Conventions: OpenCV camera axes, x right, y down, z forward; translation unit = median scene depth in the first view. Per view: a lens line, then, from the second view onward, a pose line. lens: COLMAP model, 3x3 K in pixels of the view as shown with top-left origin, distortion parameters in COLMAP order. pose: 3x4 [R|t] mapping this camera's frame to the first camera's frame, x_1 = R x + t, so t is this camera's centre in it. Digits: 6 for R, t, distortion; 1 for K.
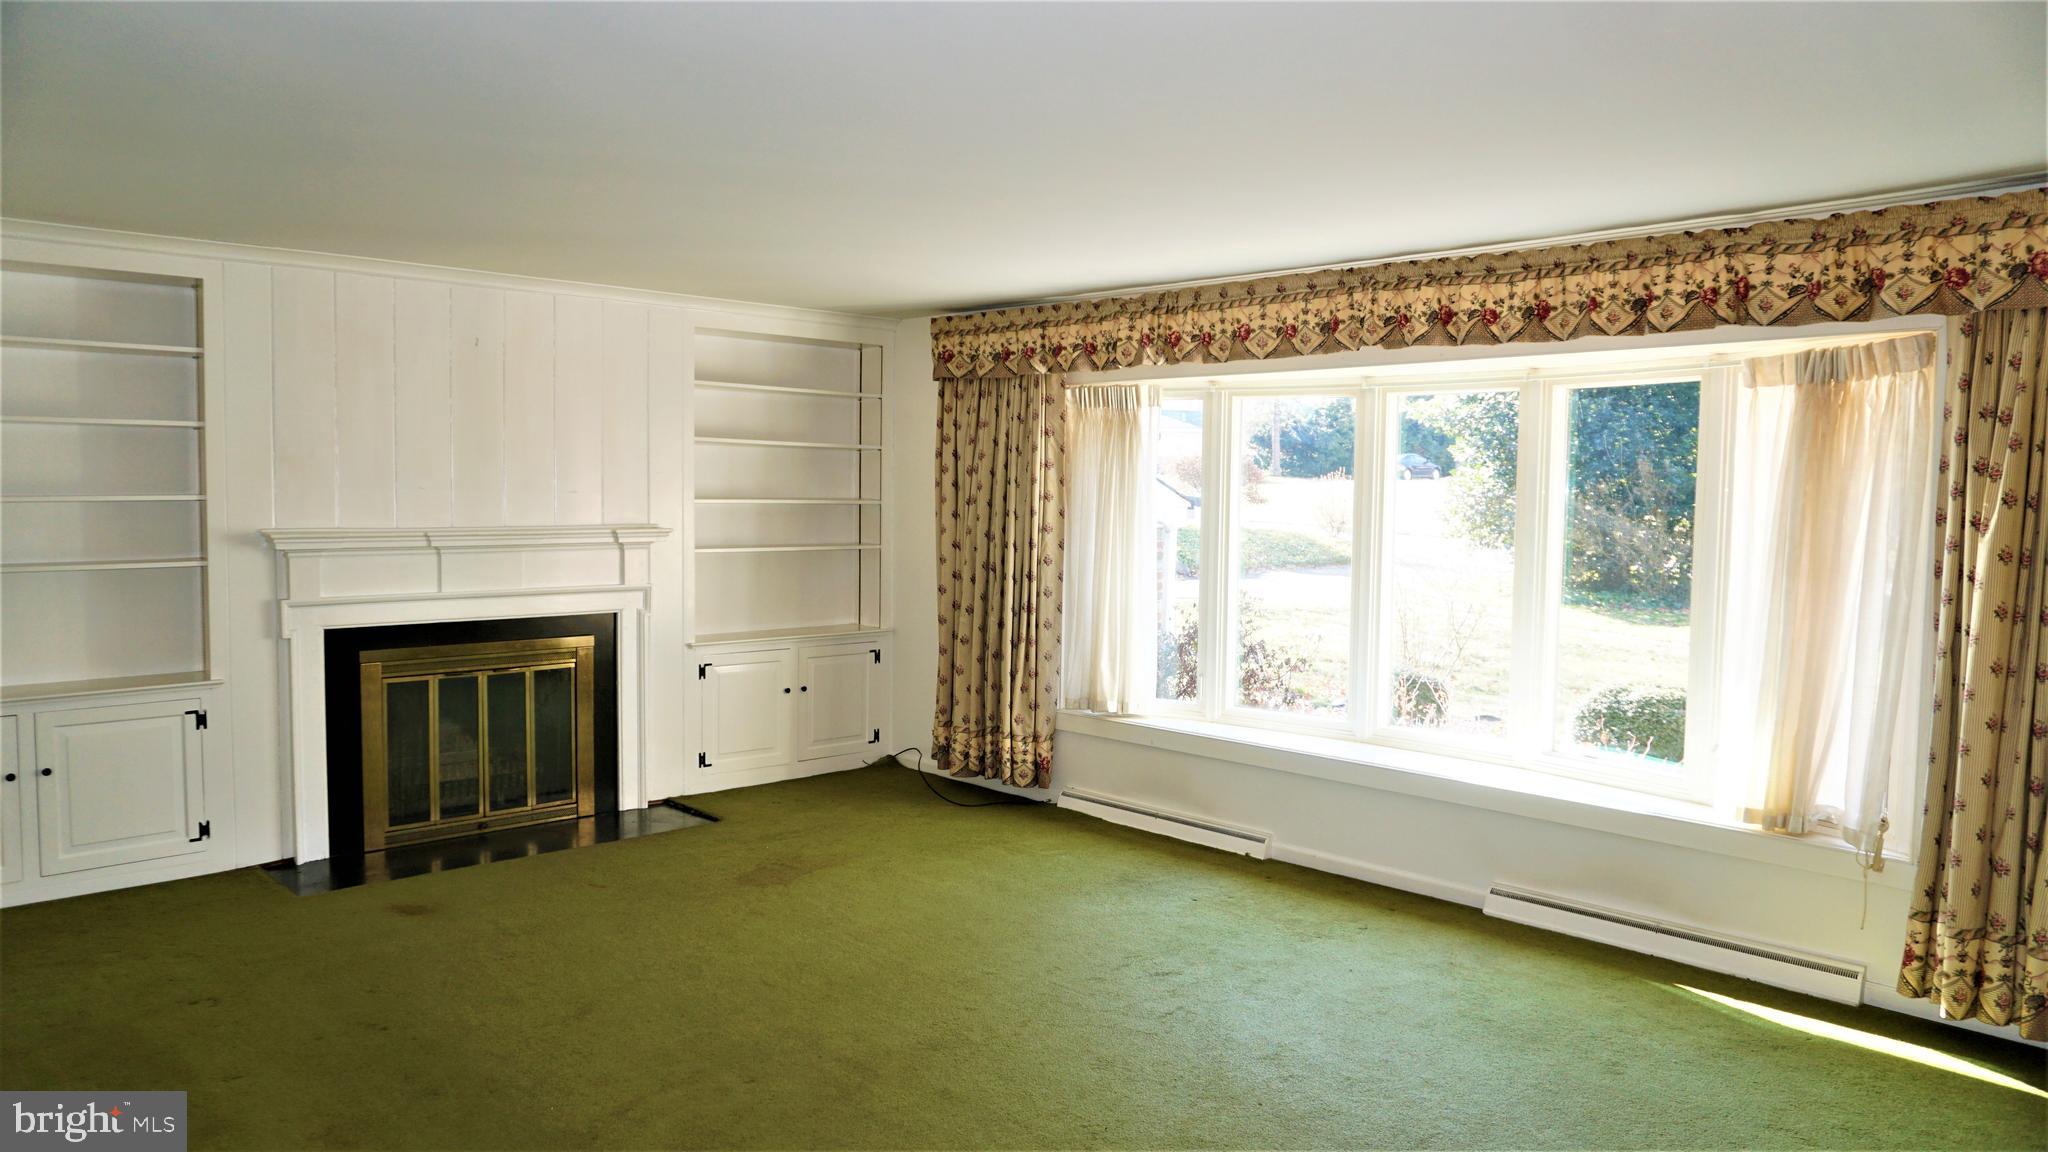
lens RADIAL K [[1374.8, 0, 1021.4], [0, 1374.8, 589.4], [0, 0, 1]] dist [-0.039233, 0.018094]
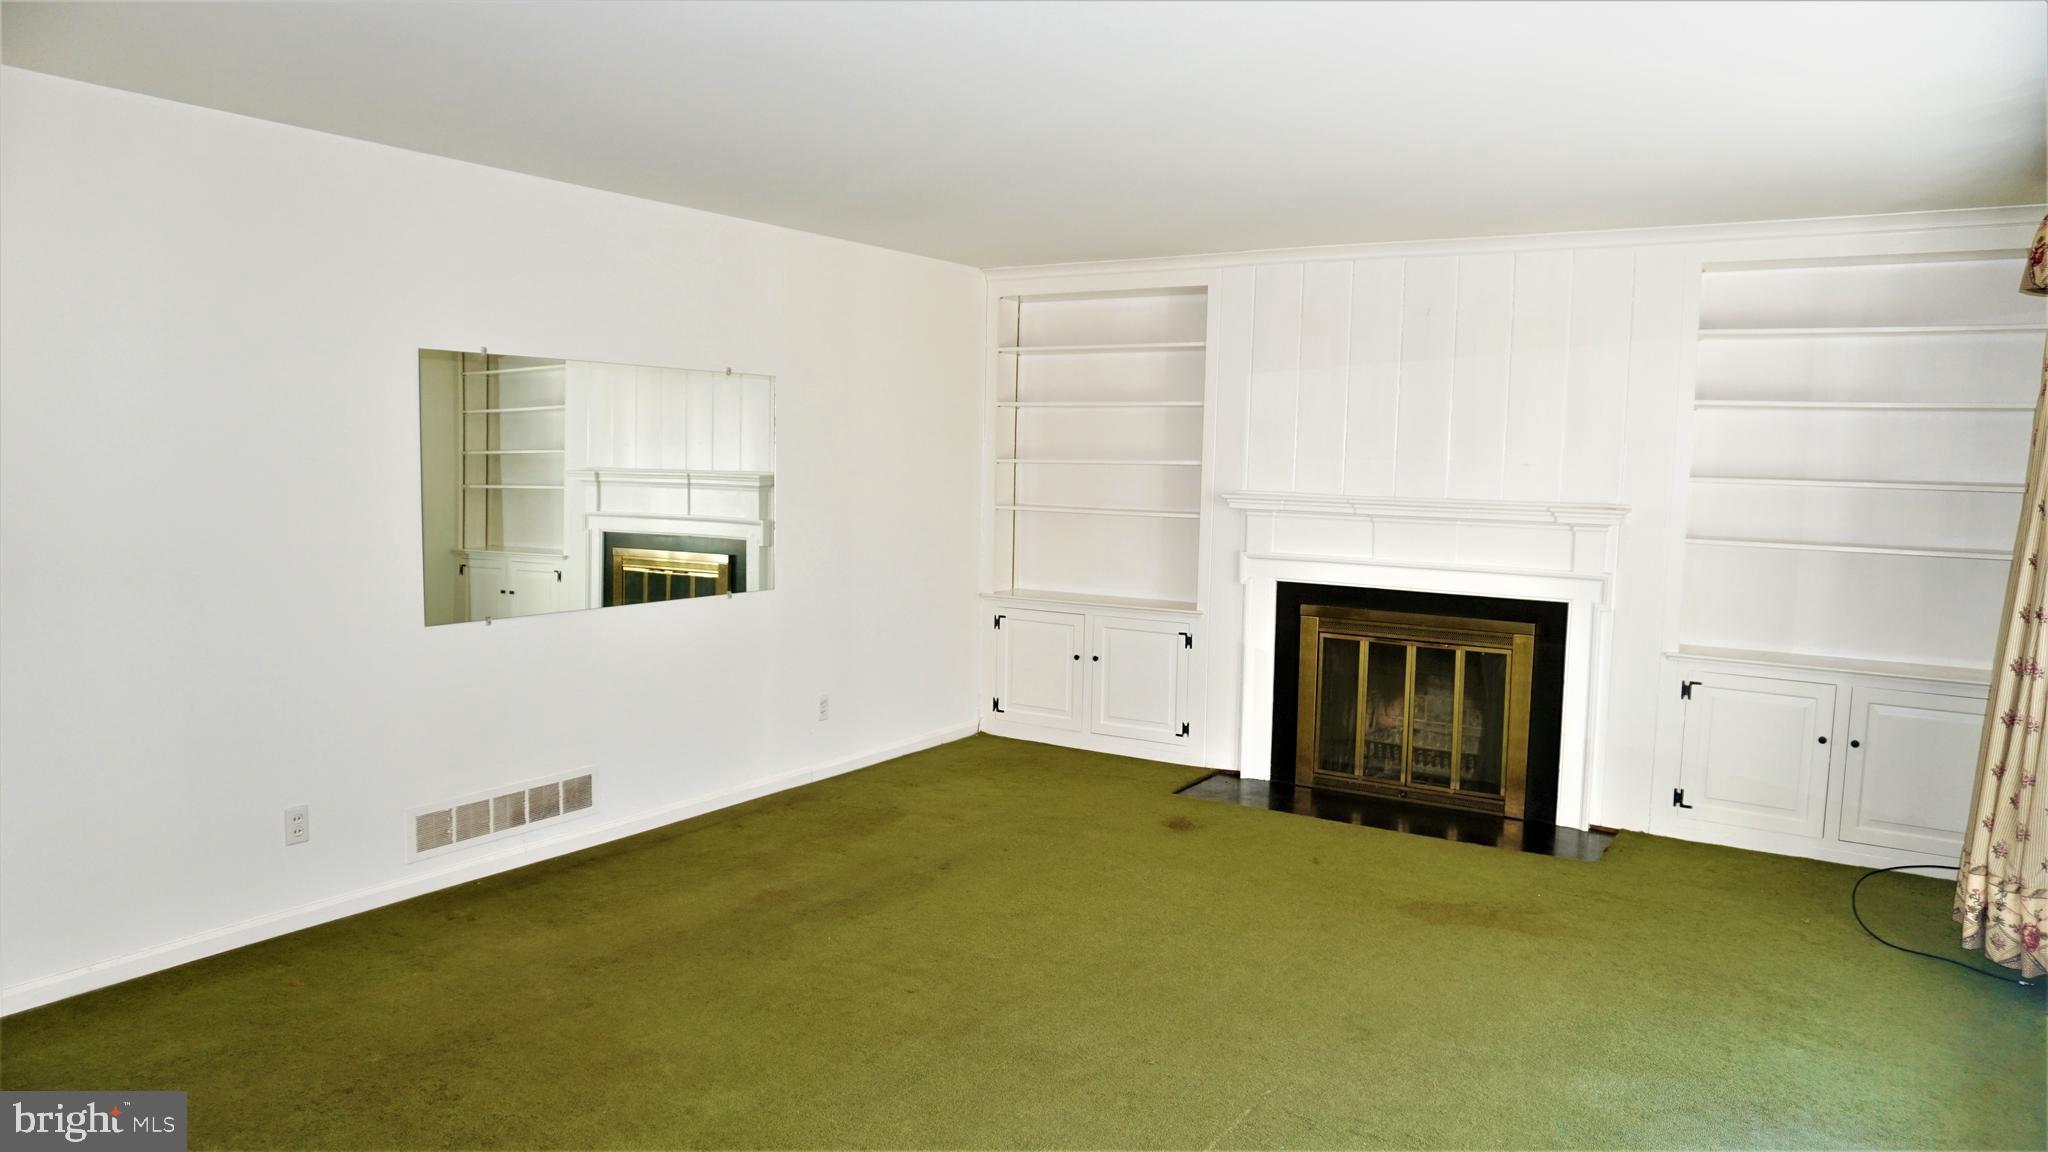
lens RADIAL K [[1374.8, 0, 1022.4], [0, 1374.8, 585.4], [0, 0, 1]] dist [-0.039233, 0.018094]
pose [[0.240329, 0.092216, -0.966301, 0.524762], [-0.087883, 0.993456, 0.072950, -0.030511], [0.966705, 0.067389, 0.246861, 0.490348]]
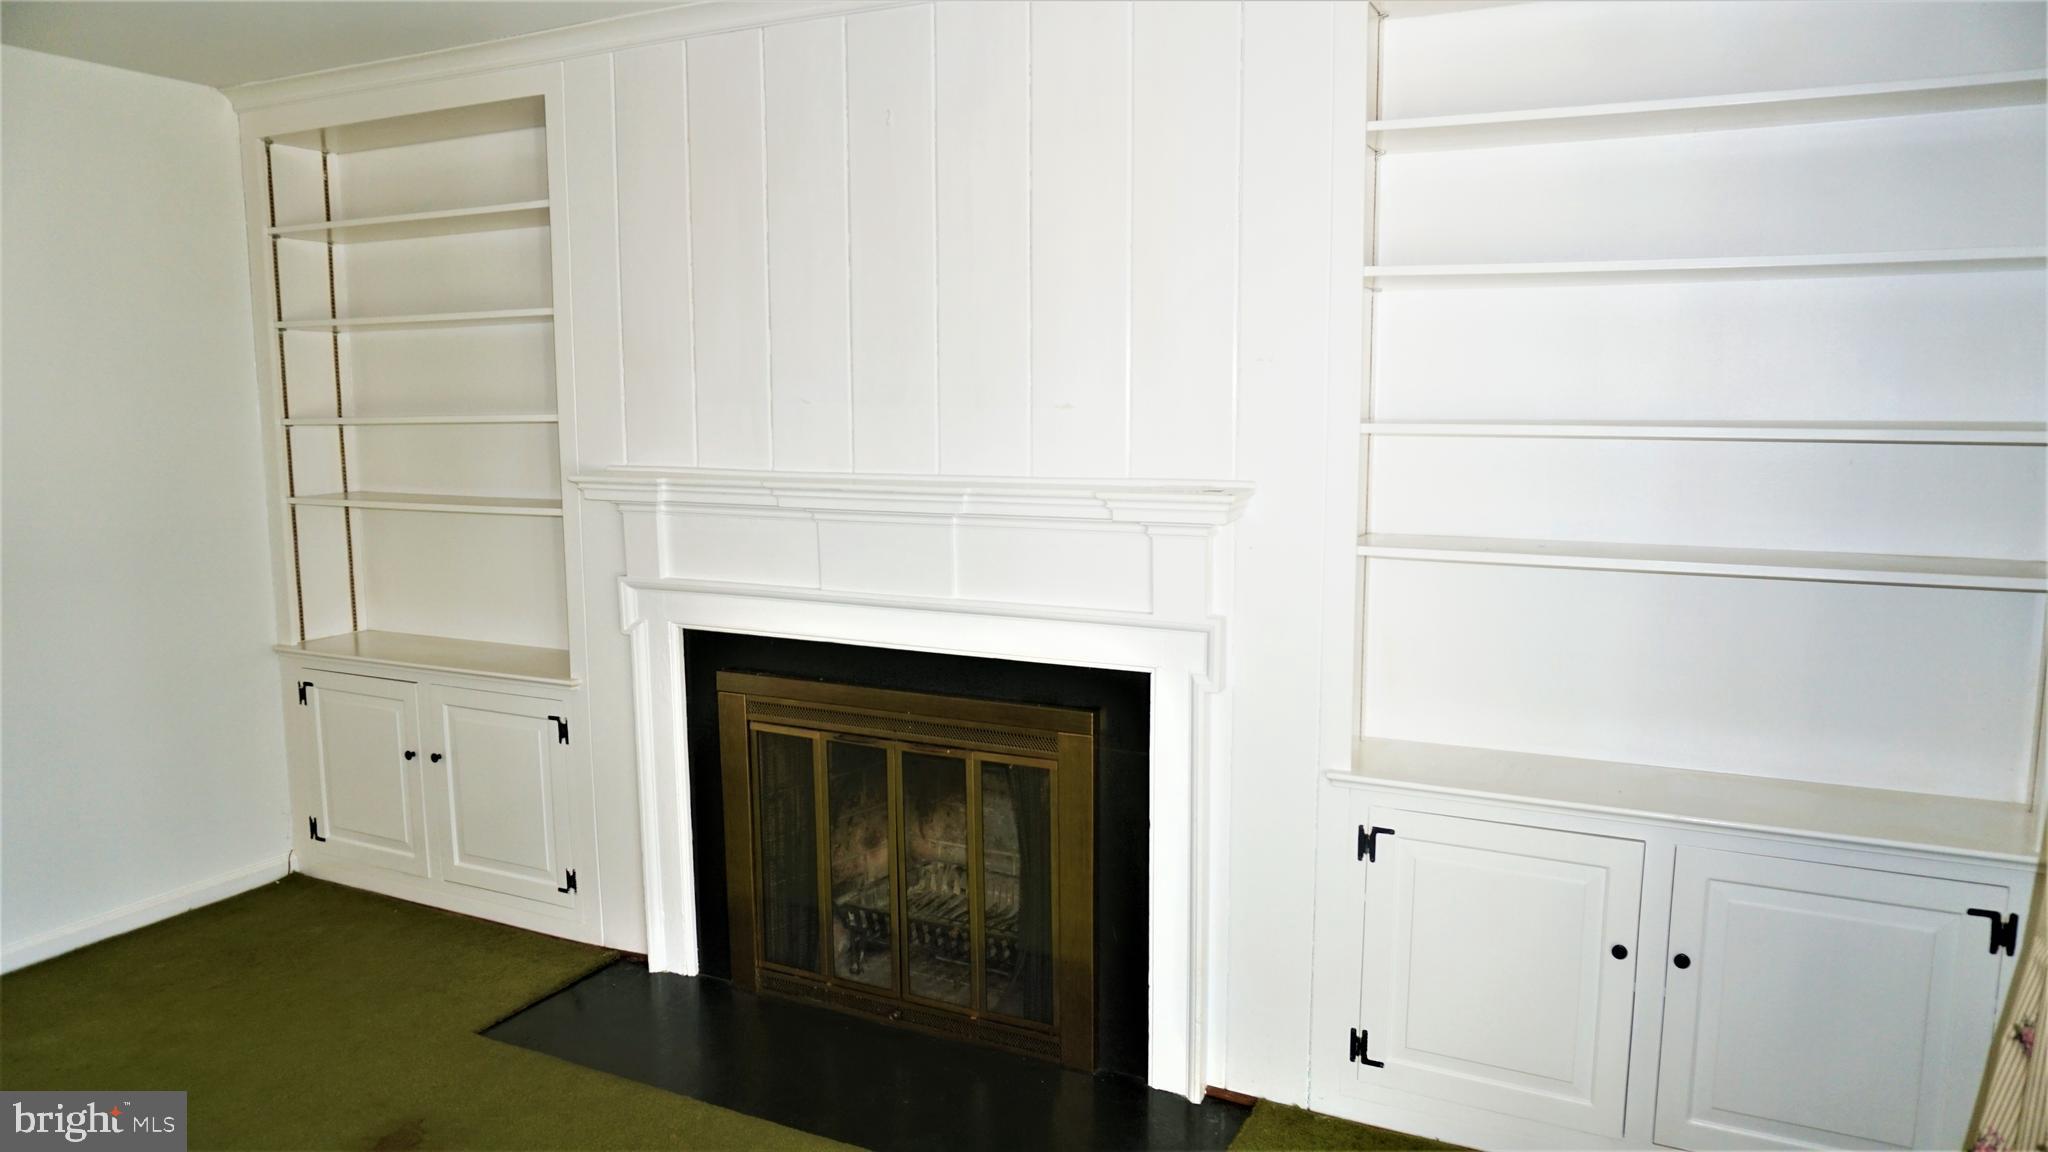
lens RADIAL K [[1374.8, 0, 1025.3], [0, 1374.8, 580.6], [0, 0, 1]] dist [-0.039233, 0.018094]
pose [[0.342442, 0.115429, -0.932421, 0.127906], [-0.063374, 0.993002, 0.099654, -0.063027], [0.937399, 0.024965, 0.347361, 0.890603]]
